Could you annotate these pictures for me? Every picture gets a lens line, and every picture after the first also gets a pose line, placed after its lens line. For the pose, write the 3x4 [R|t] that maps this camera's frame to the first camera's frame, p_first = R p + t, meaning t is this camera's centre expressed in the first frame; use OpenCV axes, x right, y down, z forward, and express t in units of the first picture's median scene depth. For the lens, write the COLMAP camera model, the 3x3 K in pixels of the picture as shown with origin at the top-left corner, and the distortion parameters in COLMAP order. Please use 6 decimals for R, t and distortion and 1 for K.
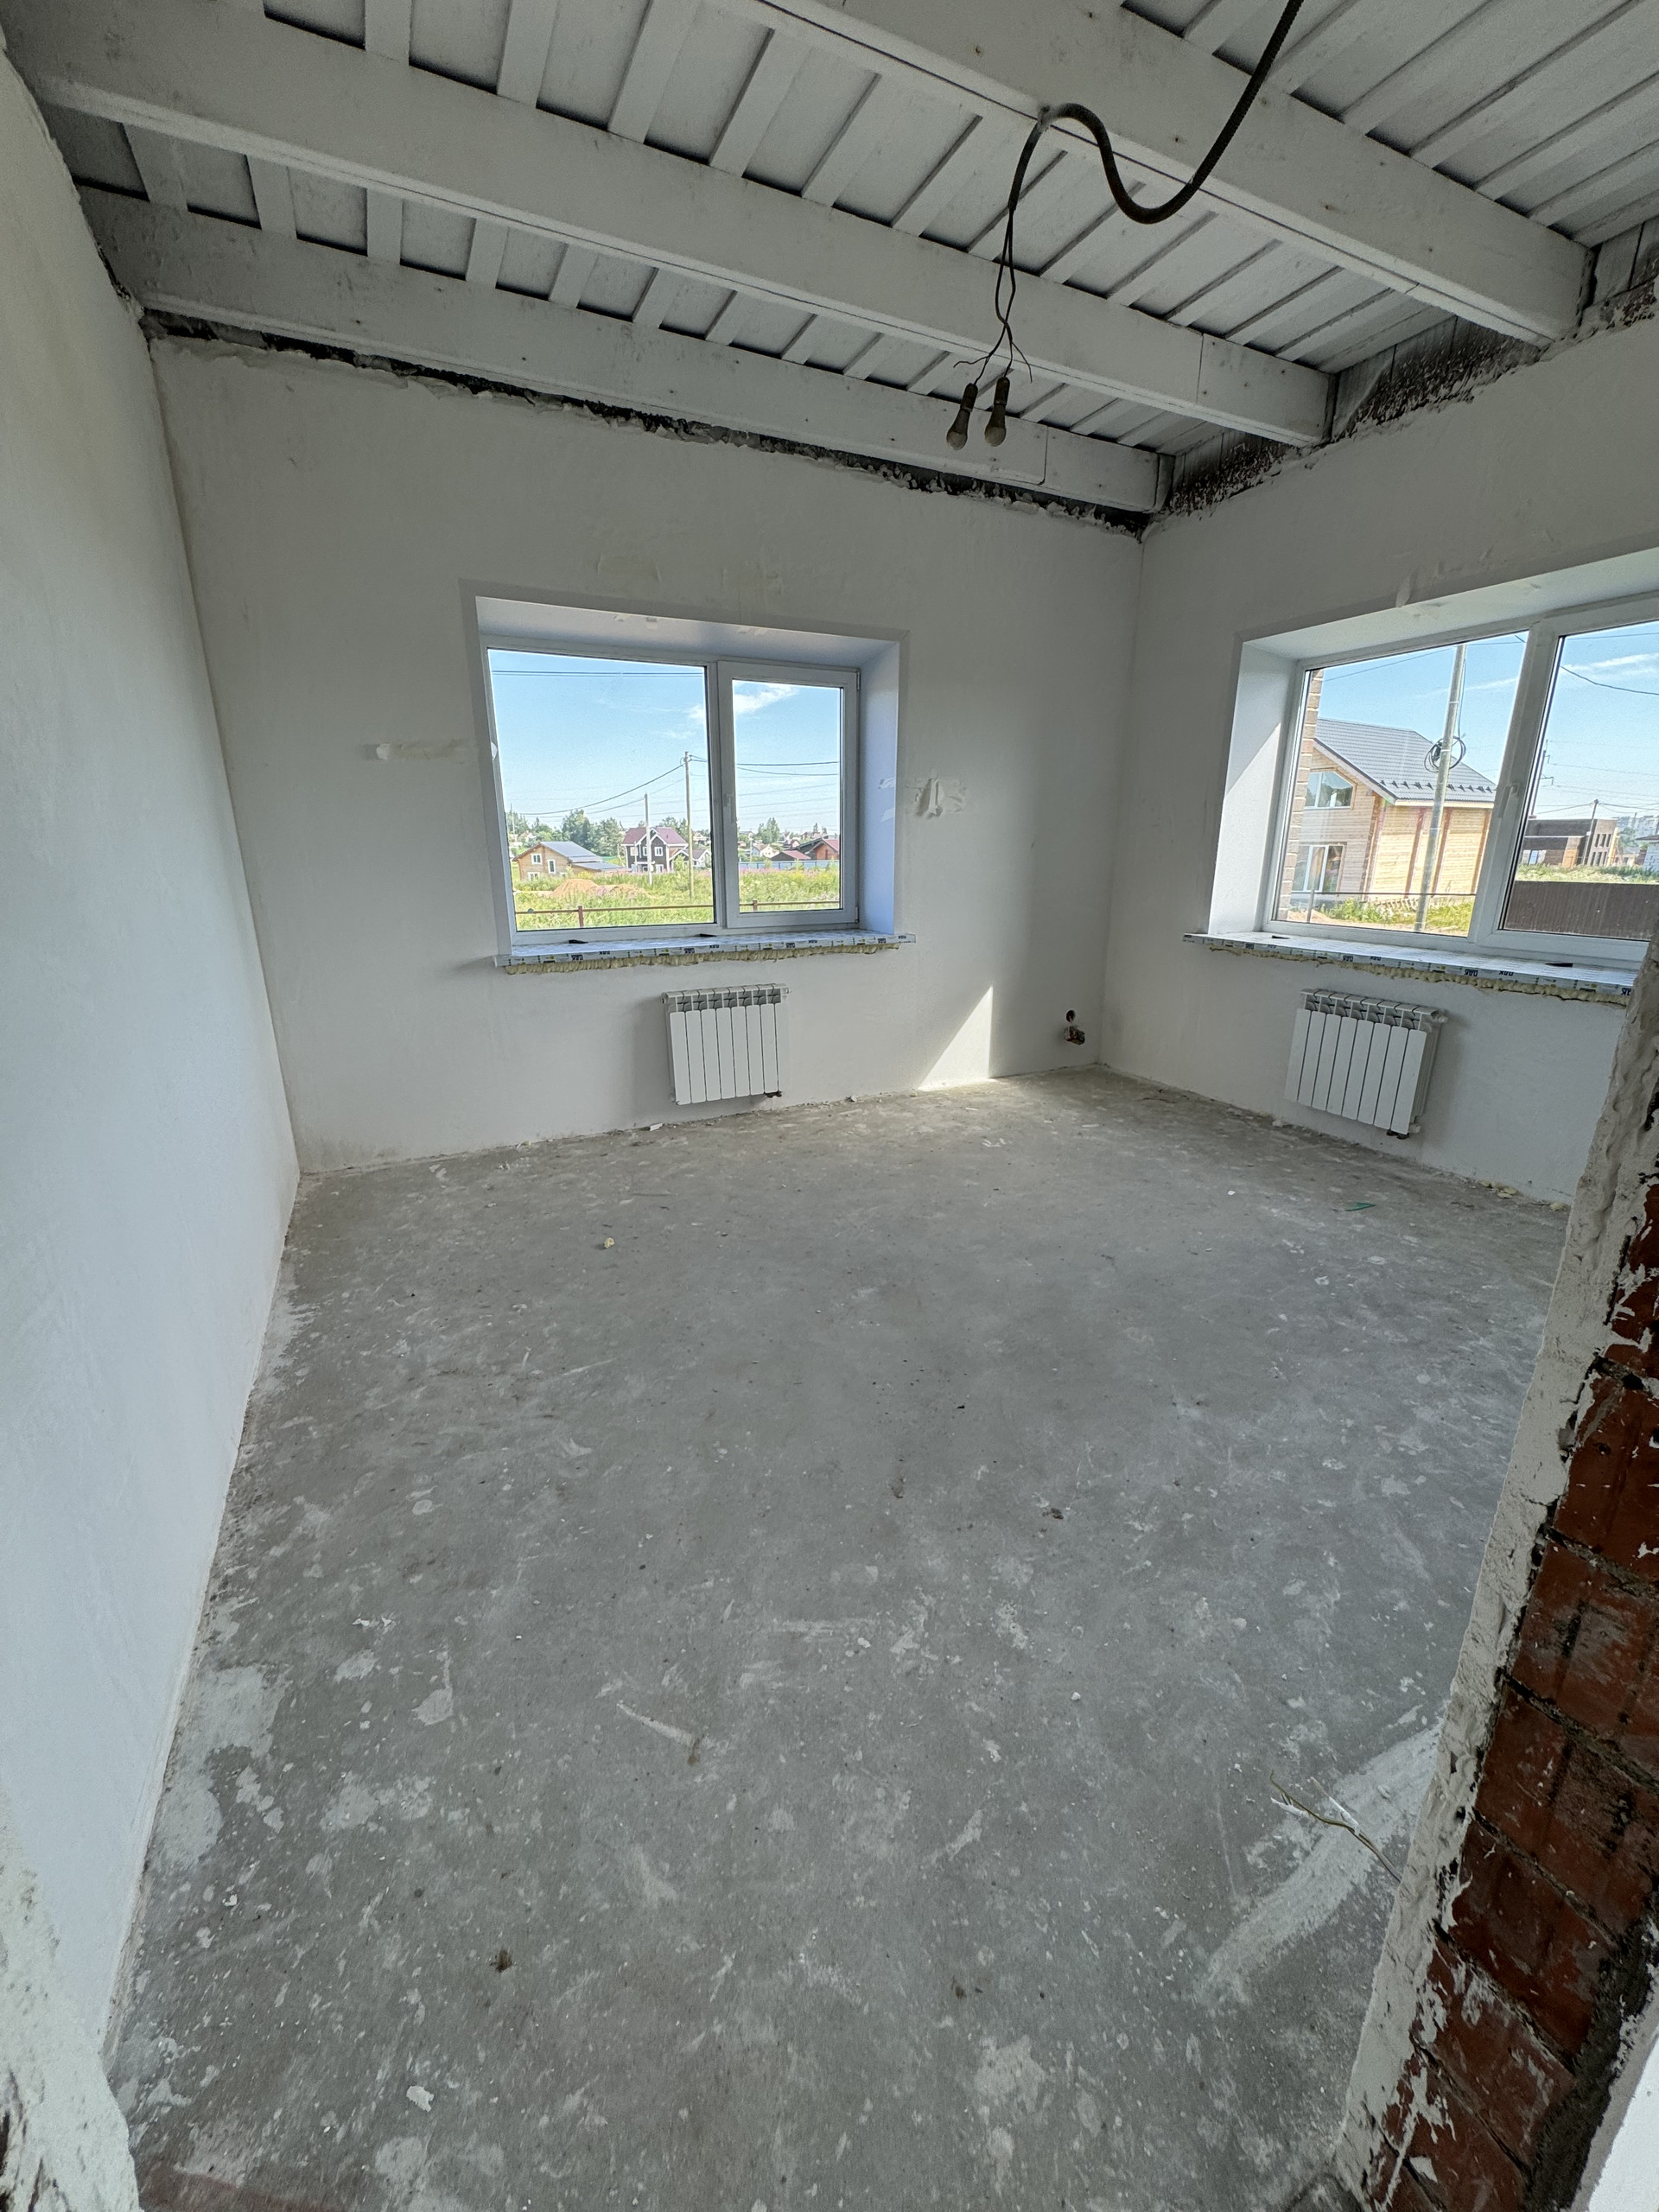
lens RADIAL K [[884.9, 0, 829.4], [0, 884.9, 1104.4], [0, 0, 1]] dist [-0.002919, 0.000280]
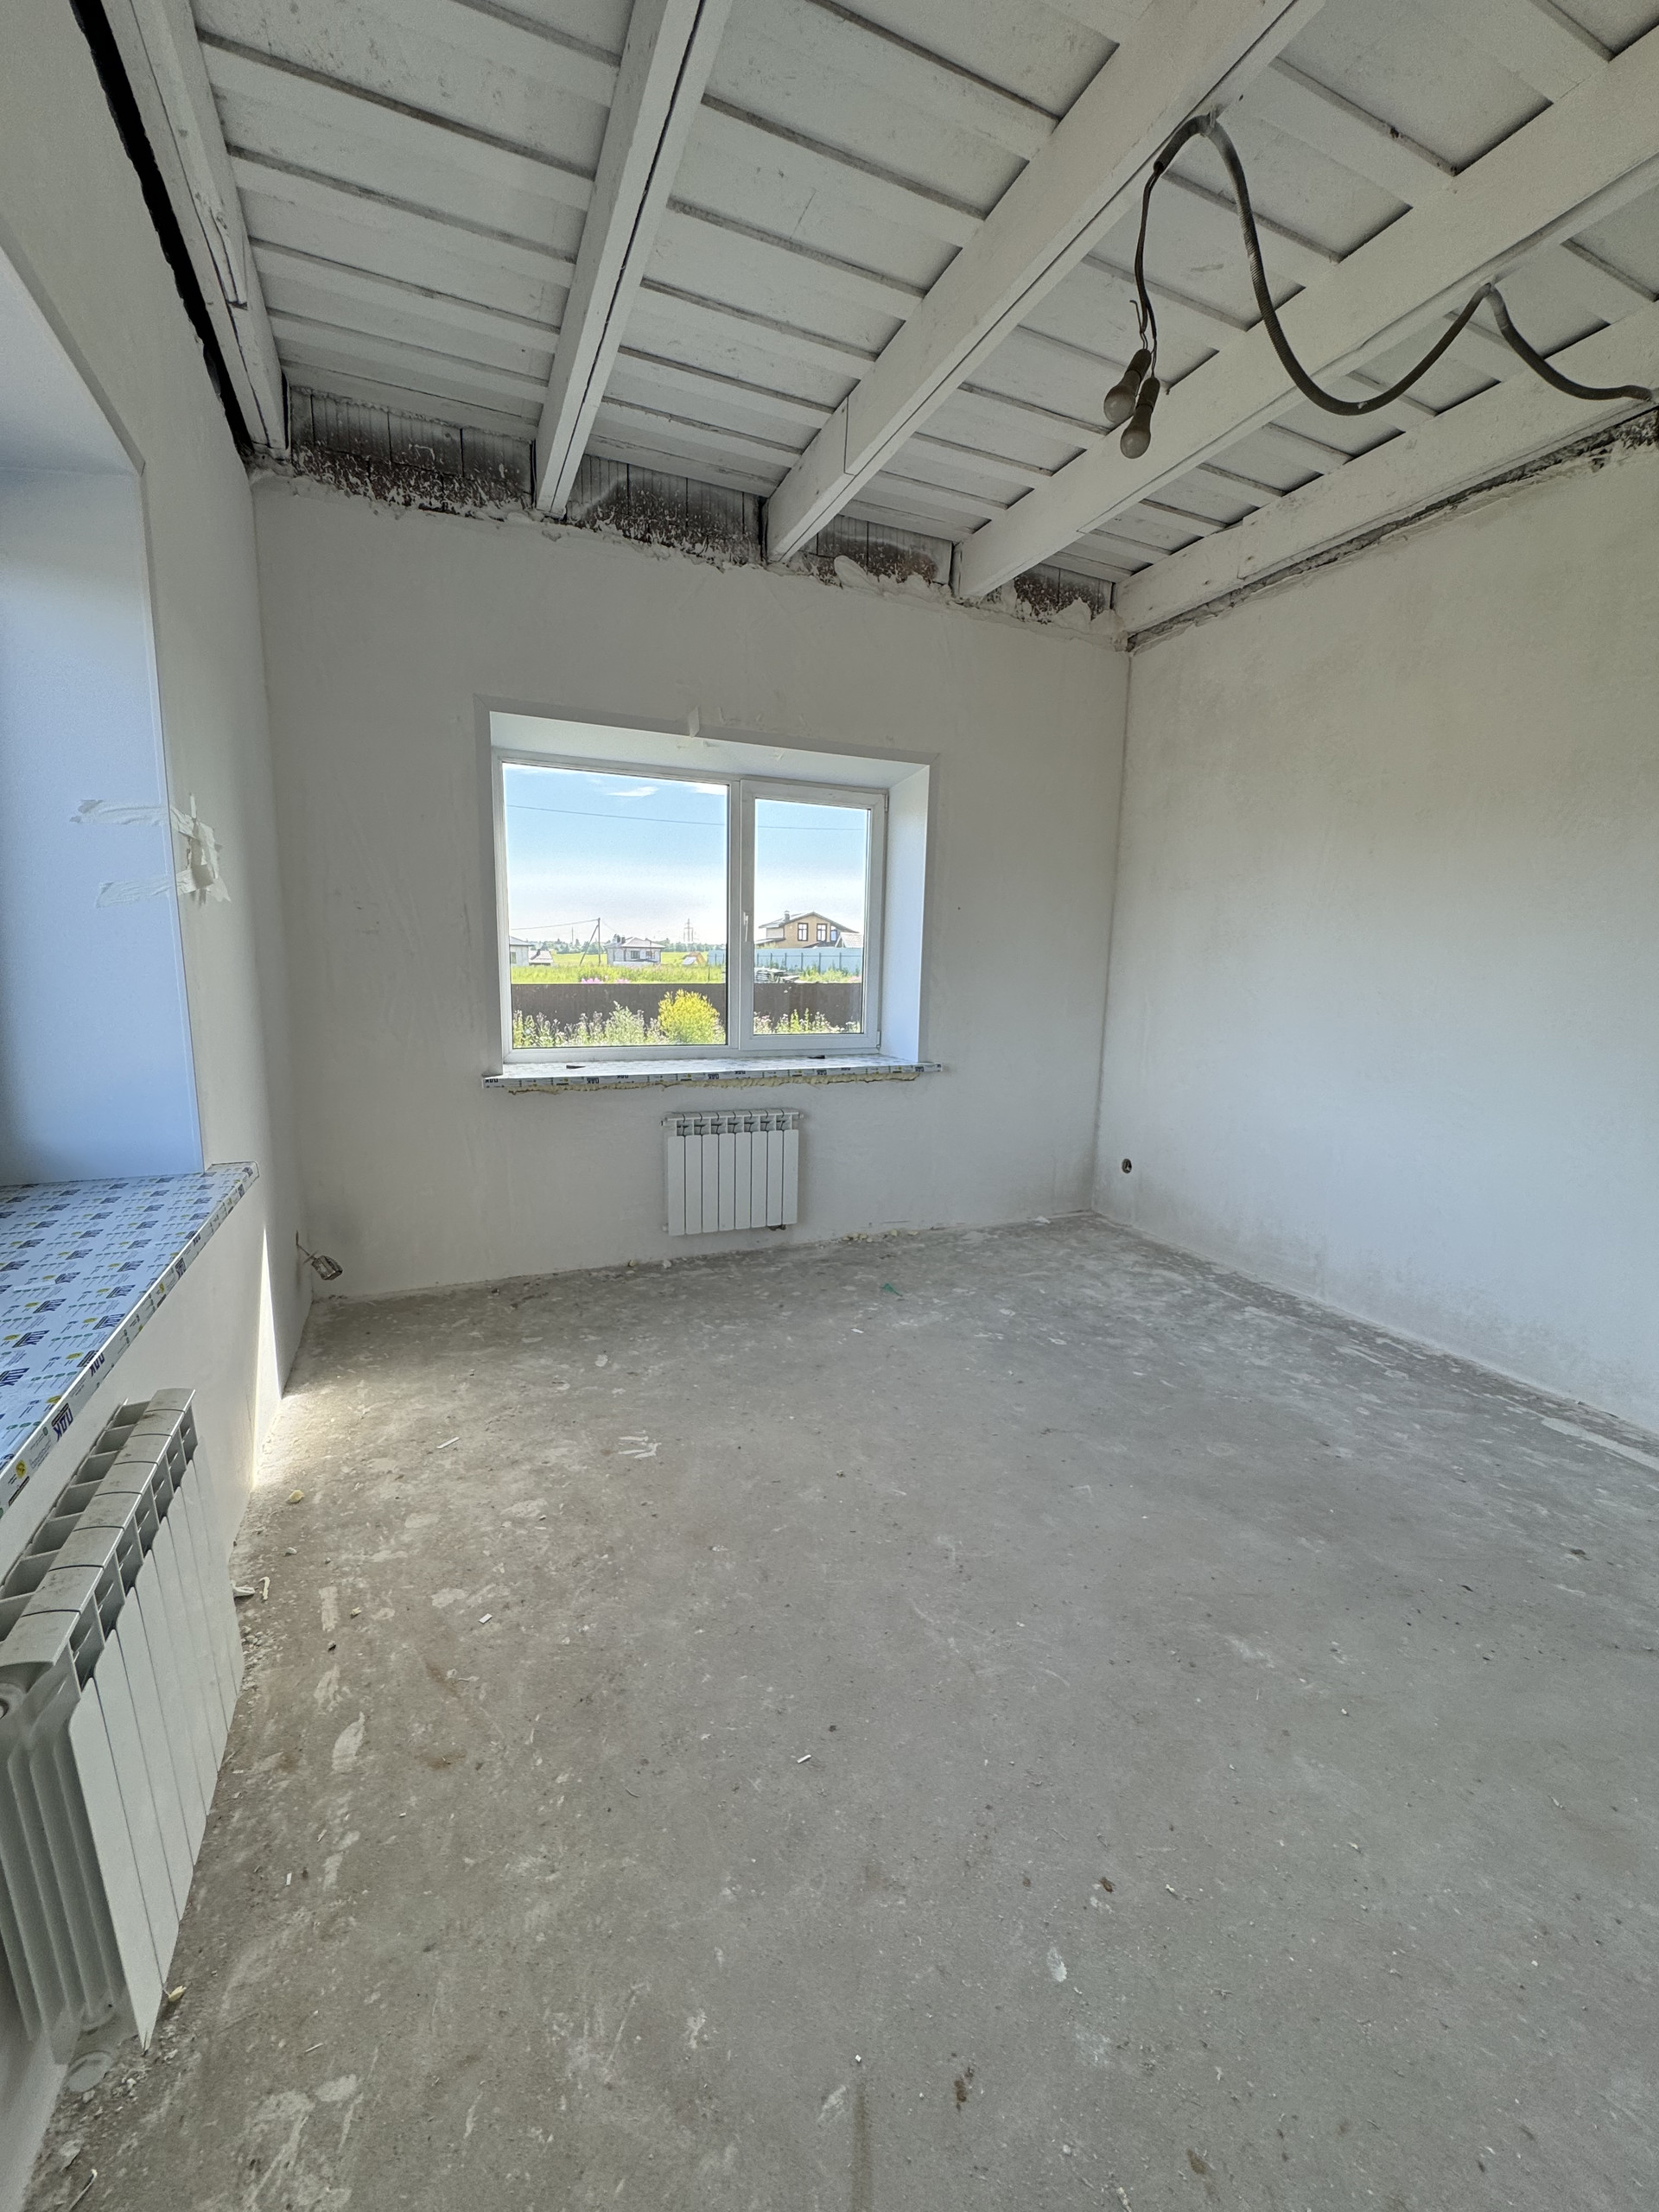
lens RADIAL K [[884.9, 0, 829.4], [0, 884.9, 1104.4], [0, 0, 1]] dist [-0.002919, 0.000280]
pose [[0.034286, -0.162916, 0.986044, -0.386387], [0.263729, 0.953127, 0.148307, -0.247275], [-0.963987, 0.254963, 0.075645, 0.806251]]
